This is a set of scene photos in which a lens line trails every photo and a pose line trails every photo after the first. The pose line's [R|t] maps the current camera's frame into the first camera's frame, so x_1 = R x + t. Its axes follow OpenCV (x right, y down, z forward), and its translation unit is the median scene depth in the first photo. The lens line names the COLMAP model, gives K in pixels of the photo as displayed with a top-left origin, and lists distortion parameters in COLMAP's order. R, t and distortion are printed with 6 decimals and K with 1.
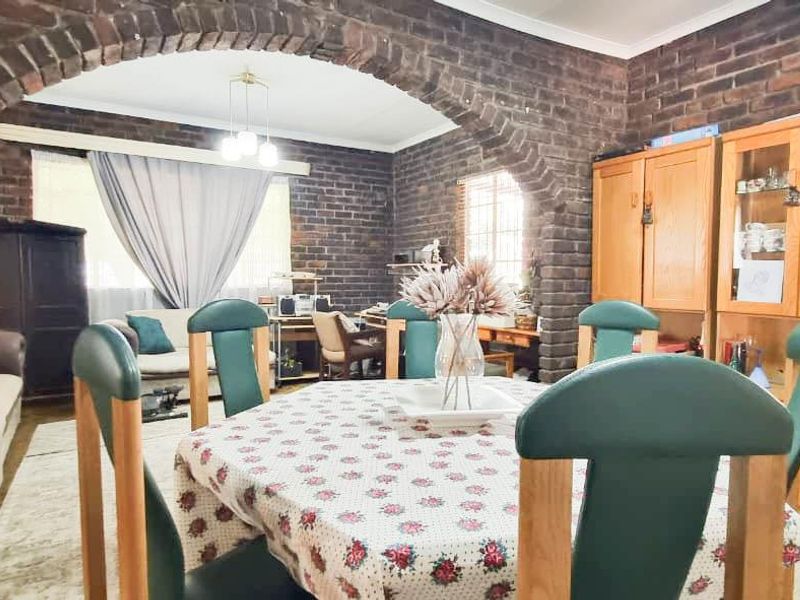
lens RADIAL K [[508.0, 0, 404.4], [0, 508.0, 307.7], [0, 0, 1]] dist [0.000743, -0.004131]
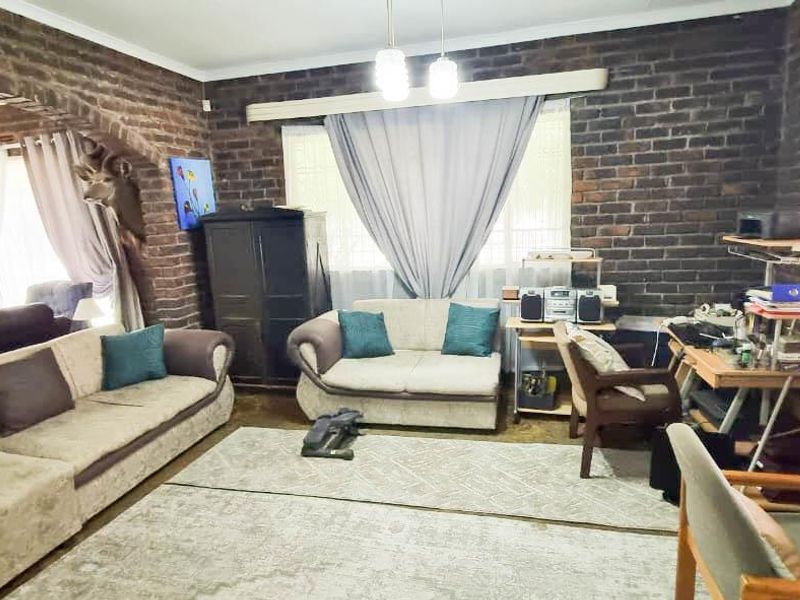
lens RADIAL K [[508.0, 0, 404.4], [0, 508.0, 307.7], [0, 0, 1]] dist [0.000743, -0.004131]
pose [[0.704148, 0.092638, -0.703984, 0.102852], [0.006050, 0.990634, 0.136410, -0.080288], [0.710027, -0.100312, 0.696993, 0.363851]]
